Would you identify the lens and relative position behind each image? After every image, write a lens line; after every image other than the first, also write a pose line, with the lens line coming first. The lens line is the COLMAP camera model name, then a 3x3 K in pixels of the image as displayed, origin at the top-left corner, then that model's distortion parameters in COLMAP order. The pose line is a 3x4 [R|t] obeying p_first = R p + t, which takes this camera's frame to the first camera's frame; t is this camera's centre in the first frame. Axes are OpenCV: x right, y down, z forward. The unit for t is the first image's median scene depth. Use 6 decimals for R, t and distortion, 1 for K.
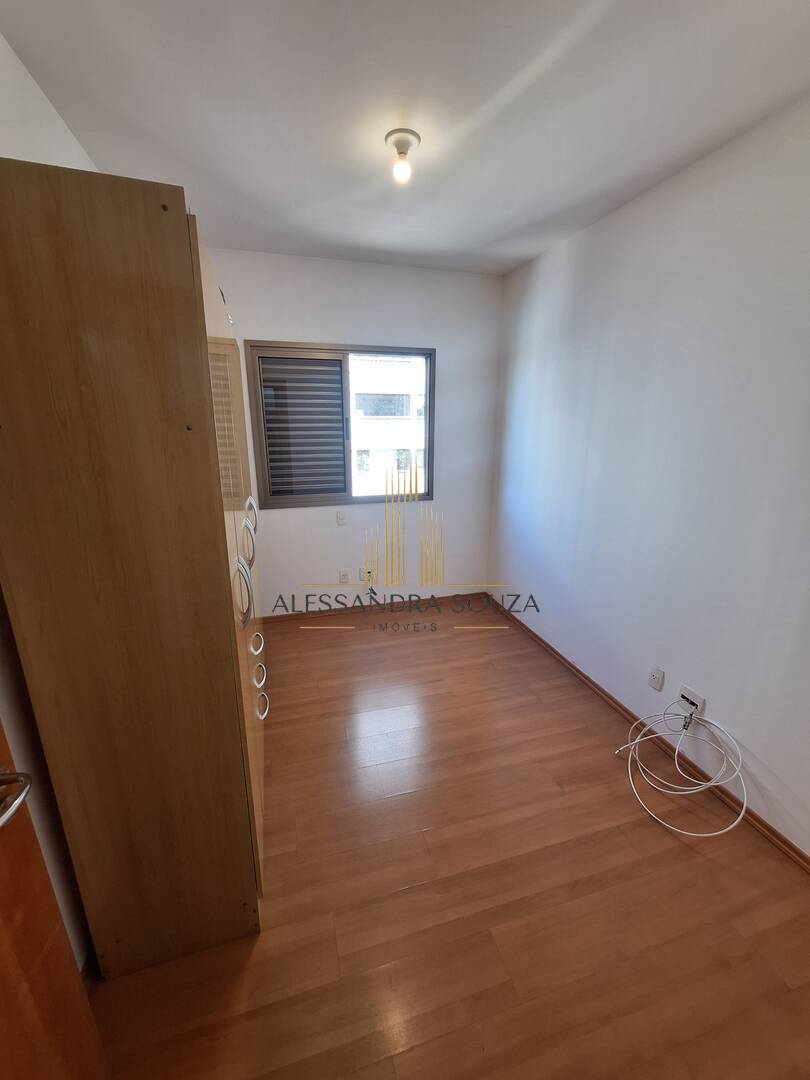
lens RADIAL K [[425.9, 0, 403.3], [0, 425.9, 546.6], [0, 0, 1]] dist [-0.001221, 0.000423]
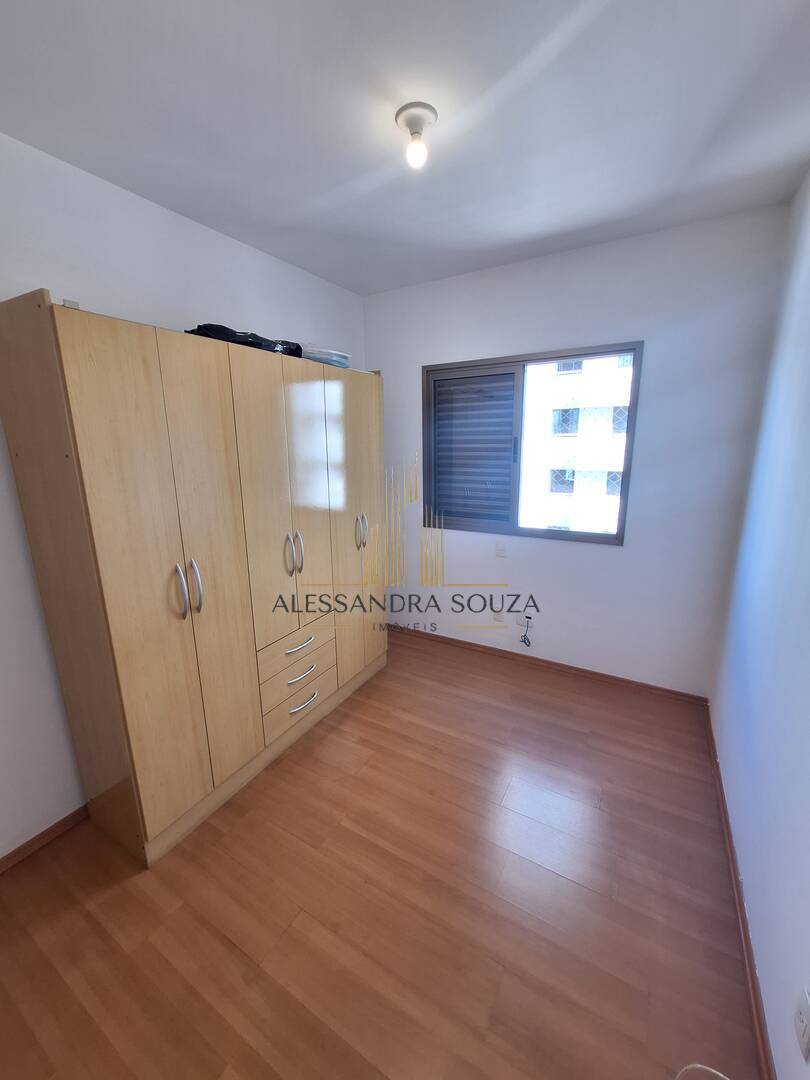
lens RADIAL K [[425.9, 0, 397.8], [0, 425.9, 545.3], [0, 0, 1]] dist [-0.001221, 0.000423]
pose [[0.682872, 0.157469, -0.713365, 0.366811], [-0.186701, 0.981683, 0.037977, -0.072062], [0.706278, 0.107252, 0.699763, 0.239738]]
